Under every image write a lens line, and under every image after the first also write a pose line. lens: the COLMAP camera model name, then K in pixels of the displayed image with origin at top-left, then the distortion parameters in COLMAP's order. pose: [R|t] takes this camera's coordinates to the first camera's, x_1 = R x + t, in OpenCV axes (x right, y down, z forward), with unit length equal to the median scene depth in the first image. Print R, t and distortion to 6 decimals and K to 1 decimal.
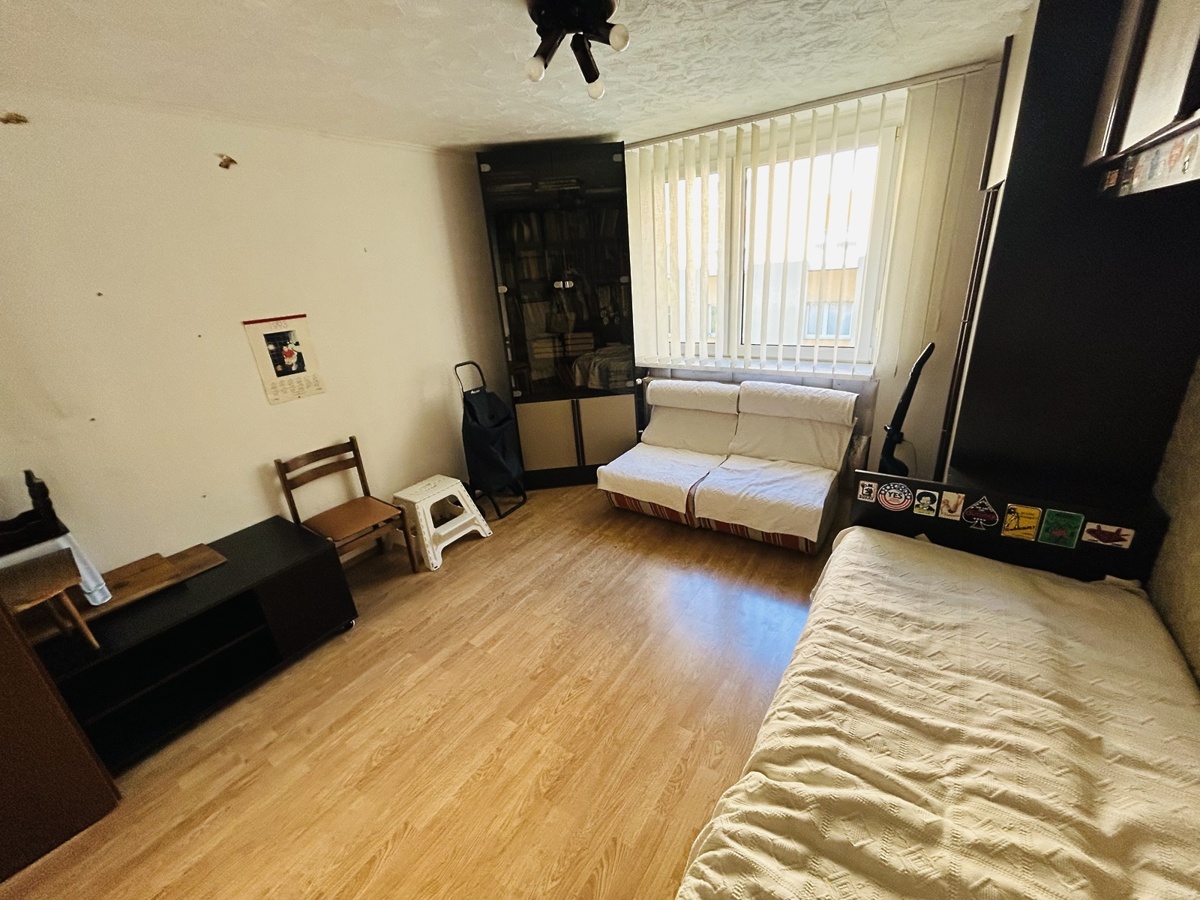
lens RADIAL K [[484.8, 0, 599.0], [0, 484.8, 450.0], [0, 0, 1]] dist [-0.003971, 0.002537]
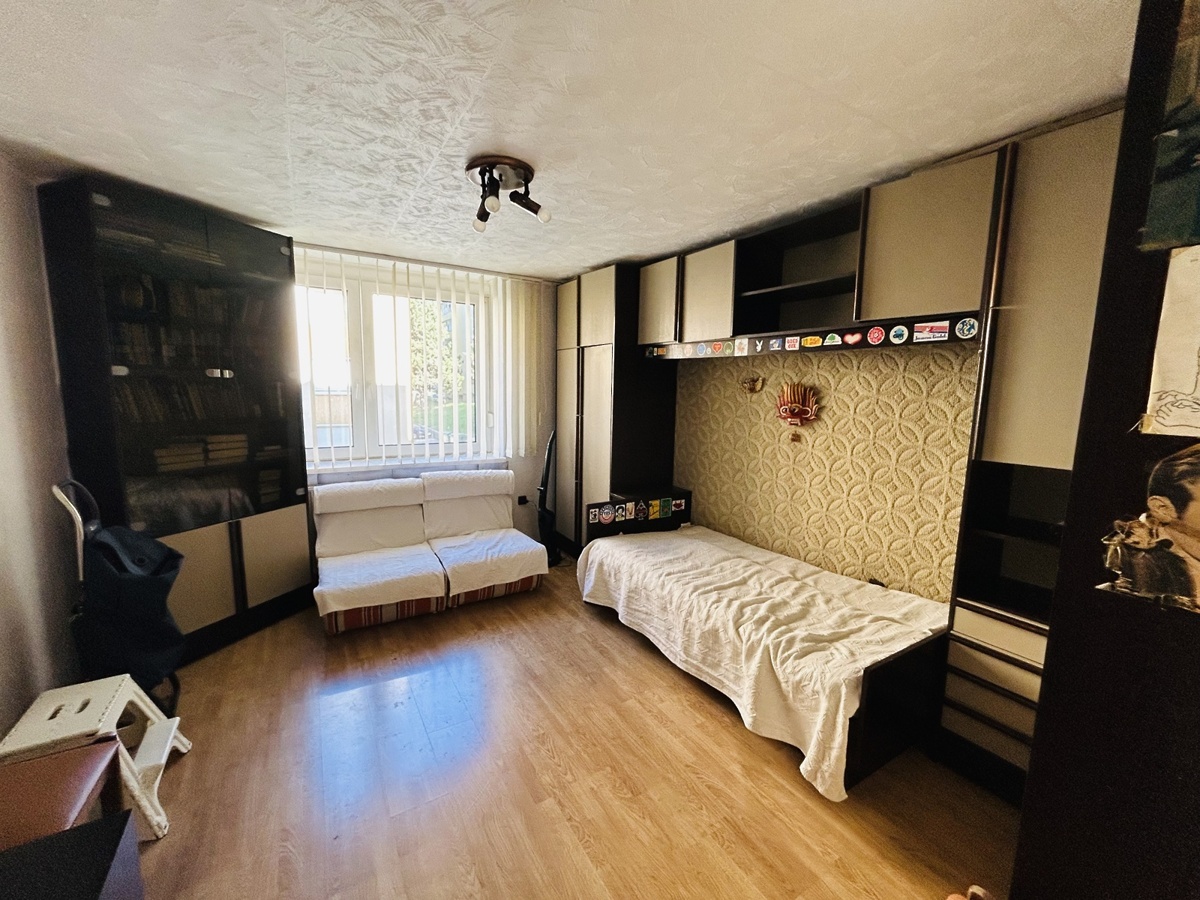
lens RADIAL K [[484.8, 0, 599.0], [0, 484.8, 450.0], [0, 0, 1]] dist [-0.003971, 0.002537]
pose [[0.404618, -0.041349, 0.913550, -0.965581], [0.275390, 0.958113, -0.078606, 0.011107], [-0.872034, 0.283389, 0.399057, 0.339306]]
